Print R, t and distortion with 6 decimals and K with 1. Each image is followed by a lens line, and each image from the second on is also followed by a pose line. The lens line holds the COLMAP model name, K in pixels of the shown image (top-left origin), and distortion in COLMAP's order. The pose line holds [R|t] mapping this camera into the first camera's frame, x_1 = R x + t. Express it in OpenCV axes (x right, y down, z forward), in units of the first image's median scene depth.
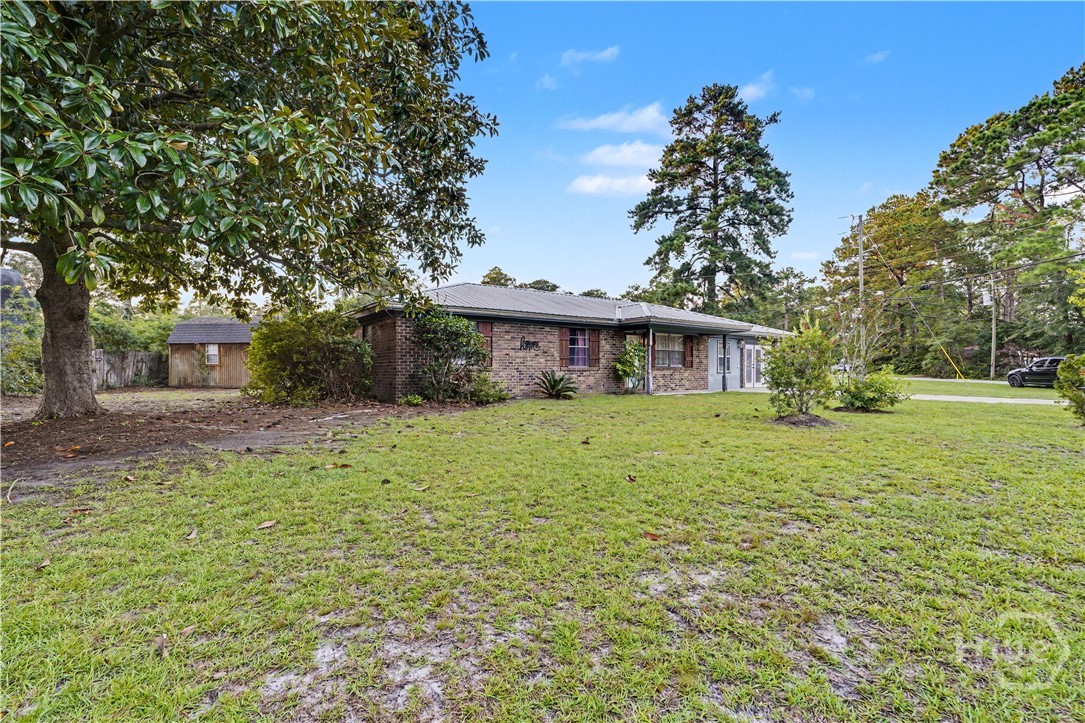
lens RADIAL K [[494.2, 0, 543.9], [0, 494.2, 362.0], [0, 0, 1]] dist [-0.023600, -0.000281]
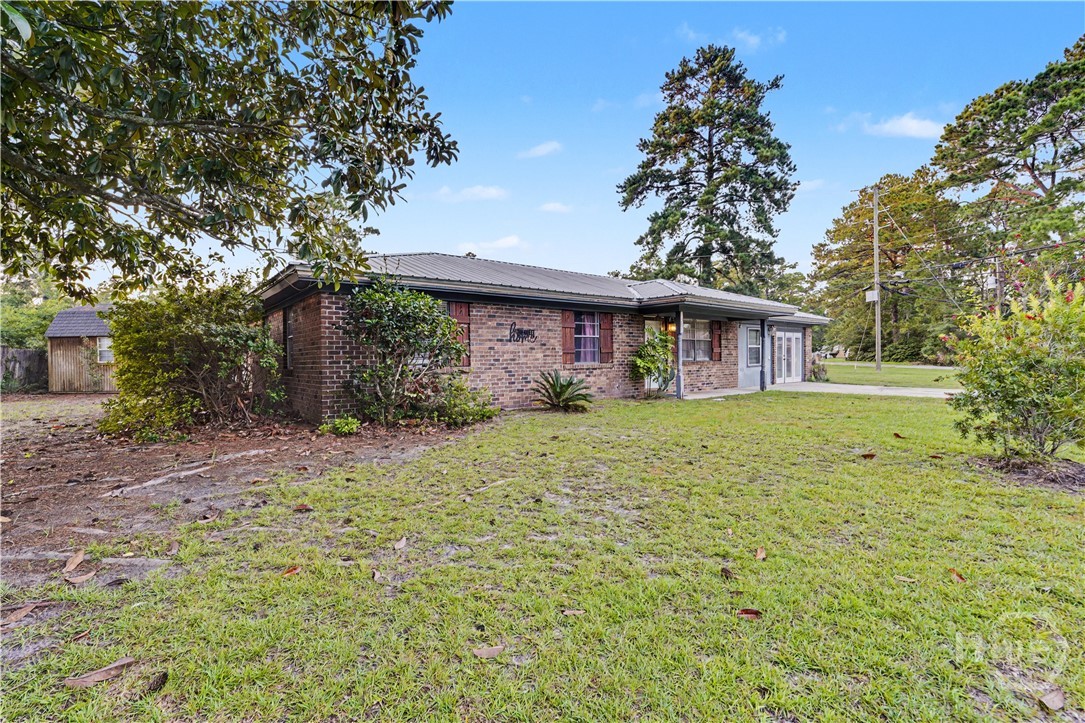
lens RADIAL K [[494.2, 0, 540.9], [0, 494.2, 357.0], [0, 0, 1]] dist [-0.023600, -0.000281]
pose [[0.998952, -0.010937, 0.044442, -0.013797], [0.010394, 0.999869, 0.012433, -0.004344], [-0.044572, -0.011958, 0.998935, 0.115341]]
